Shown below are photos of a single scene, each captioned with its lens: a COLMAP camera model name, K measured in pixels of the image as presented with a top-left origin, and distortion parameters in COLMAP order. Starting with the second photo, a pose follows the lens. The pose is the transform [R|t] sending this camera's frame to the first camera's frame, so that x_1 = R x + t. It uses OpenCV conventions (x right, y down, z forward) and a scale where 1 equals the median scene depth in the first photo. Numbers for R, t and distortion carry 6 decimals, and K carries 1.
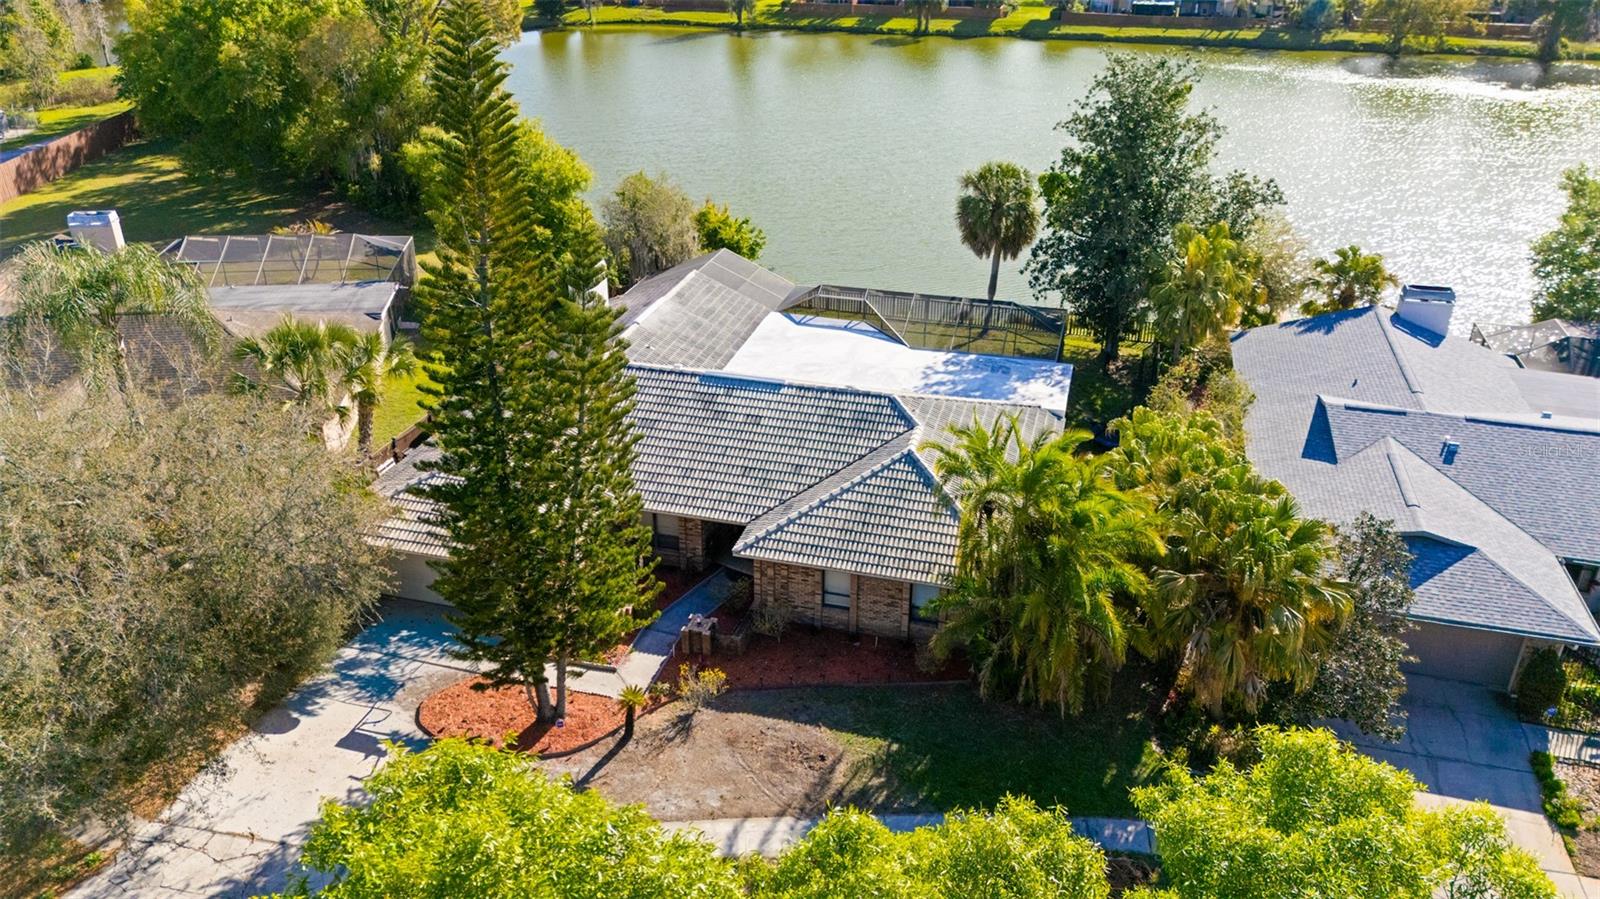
lens RADIAL K [[1165.6, 0, 800.0], [0, 1165.6, 449.5], [0, 0, 1]] dist [0.096333, -0.098472]
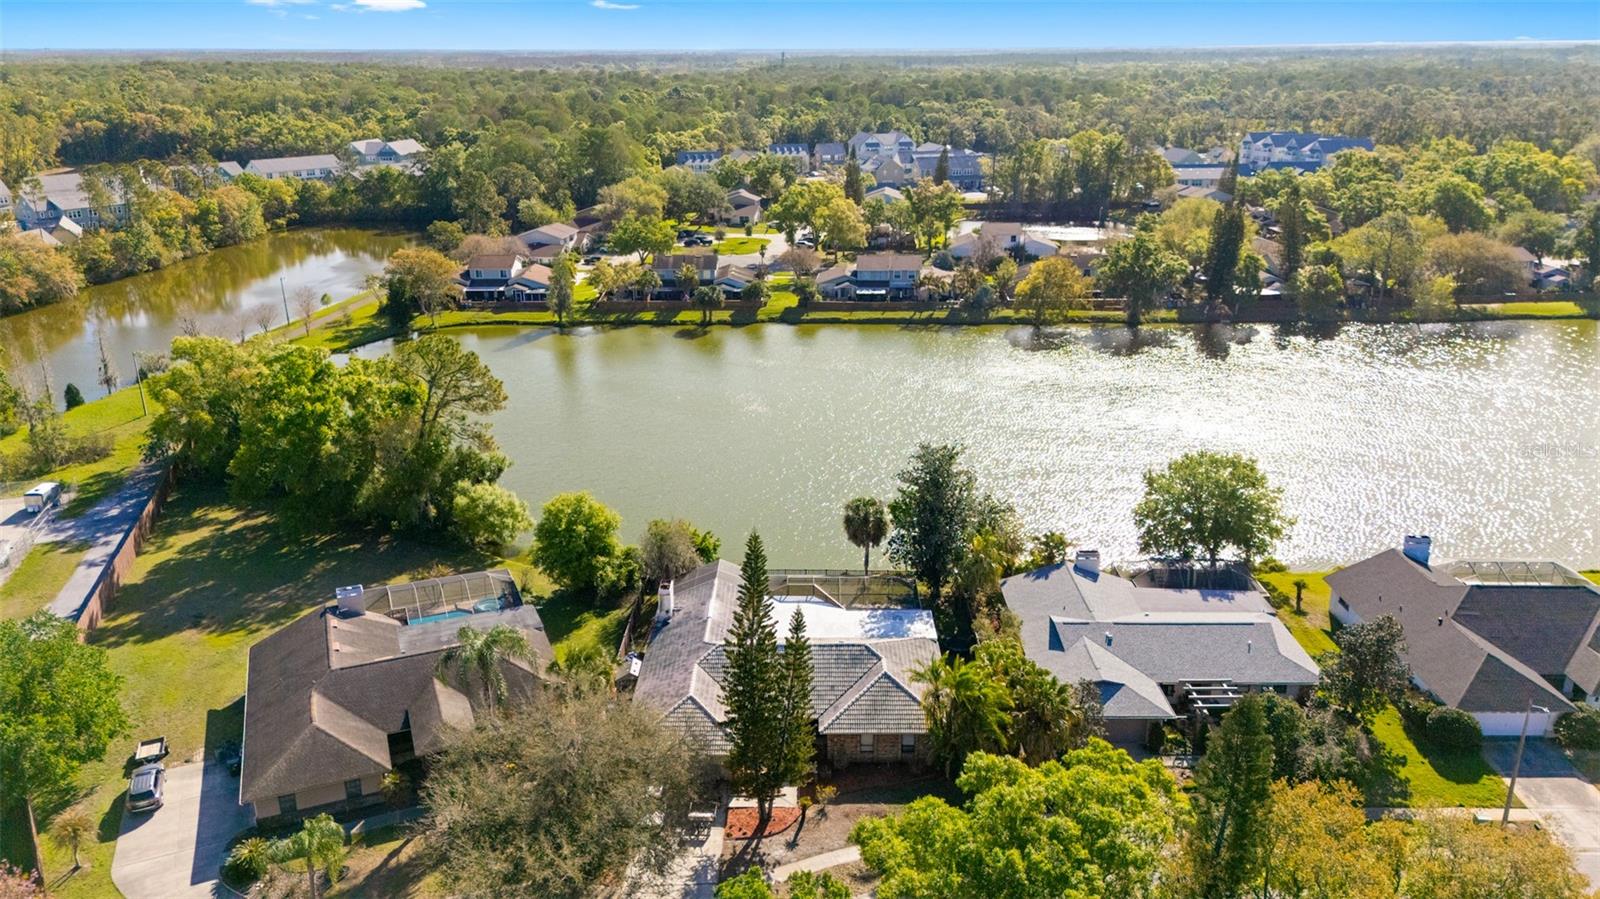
lens RADIAL K [[1174.6, 0, 800.0], [0, 1174.6, 449.5], [0, 0, 1]] dist [0.148872, -0.331007]
pose [[0.965680, -0.090901, 0.243308, -0.415996], [0.125038, 0.983765, -0.128732, -0.107337], [-0.227656, 0.154736, 0.961368, -0.846865]]
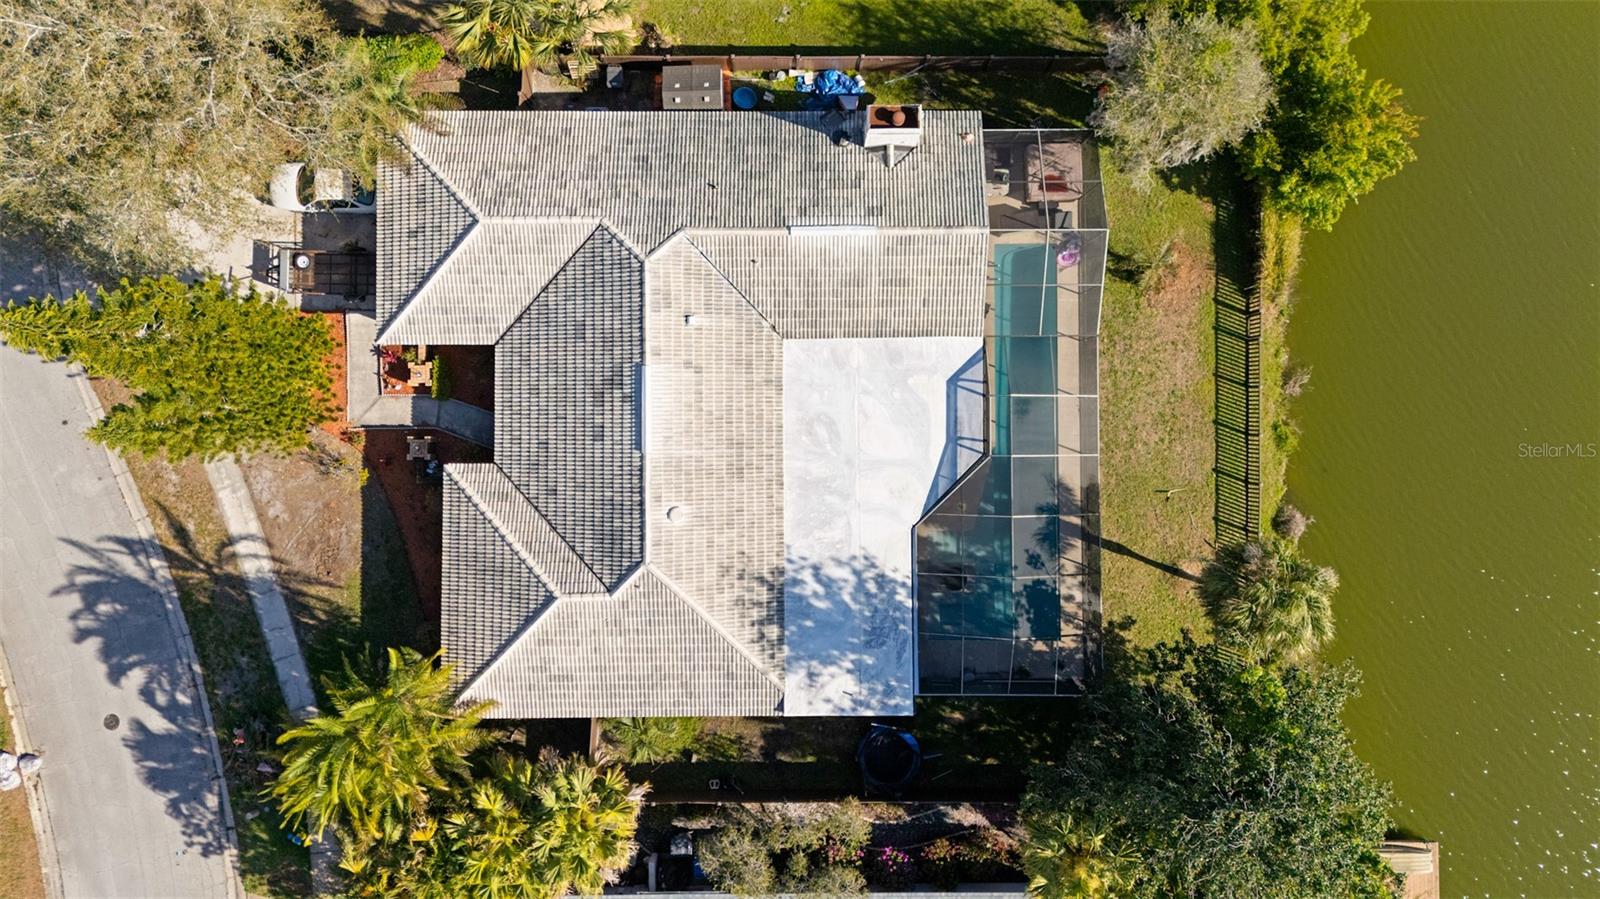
lens RADIAL K [[1174.6, 0, 800.0], [0, 1174.6, 449.5], [0, 0, 1]] dist [0.148872, -0.331007]
pose [[0.269551, 0.962938, 0.009622, 0.009051], [-0.447345, 0.116363, 0.886759, -0.836446], [0.852775, -0.243331, 0.462131, 0.551756]]
